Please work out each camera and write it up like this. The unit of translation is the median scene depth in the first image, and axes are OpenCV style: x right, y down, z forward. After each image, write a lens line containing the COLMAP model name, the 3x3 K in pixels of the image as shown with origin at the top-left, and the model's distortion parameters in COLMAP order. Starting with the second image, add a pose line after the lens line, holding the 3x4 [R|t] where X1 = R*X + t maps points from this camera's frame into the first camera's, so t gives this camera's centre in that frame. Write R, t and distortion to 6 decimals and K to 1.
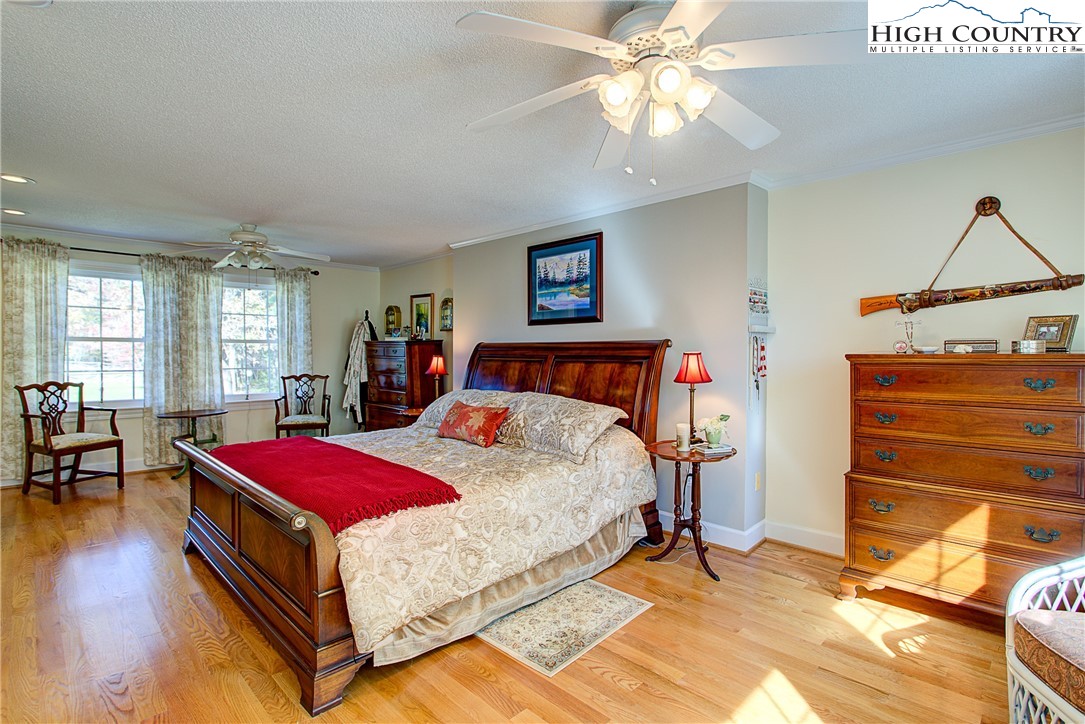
lens RADIAL K [[530.1, 0, 539.0], [0, 530.1, 359.4], [0, 0, 1]] dist [-0.013251, 0.003312]
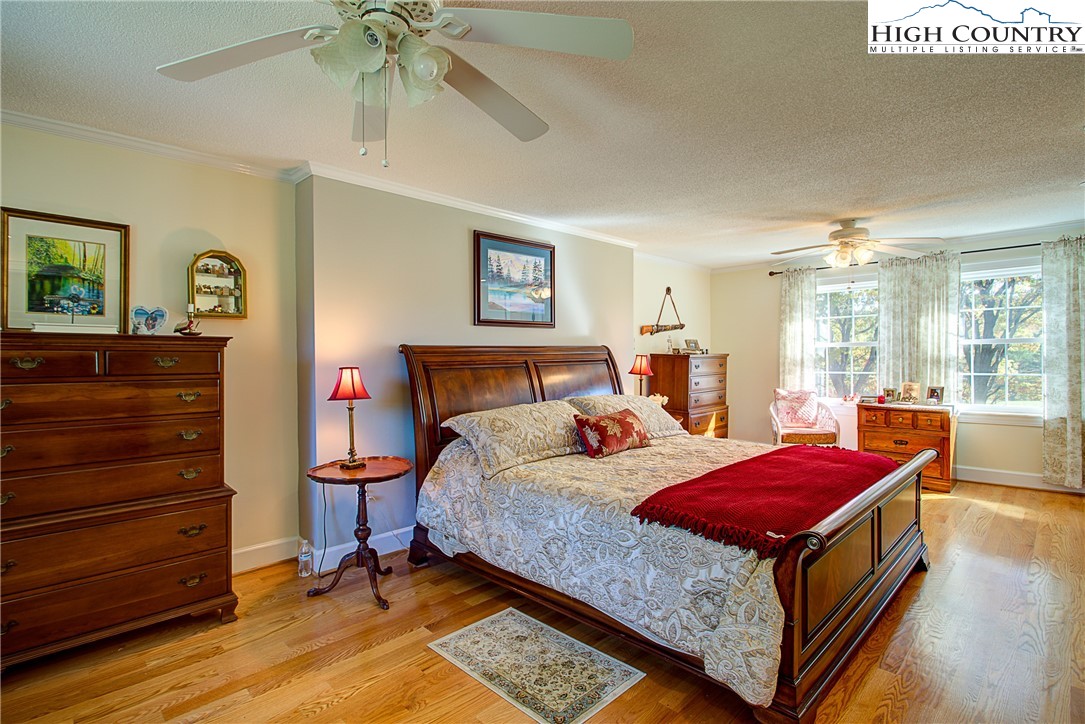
lens RADIAL K [[530.1, 0, 539.0], [0, 530.1, 359.3], [0, 0, 1]] dist [-0.013251, 0.003312]
pose [[0.005971, -0.015013, 0.999869, -0.933603], [0.019751, 0.999694, 0.014892, -0.022598], [-0.999787, 0.019660, 0.006266, 0.983192]]
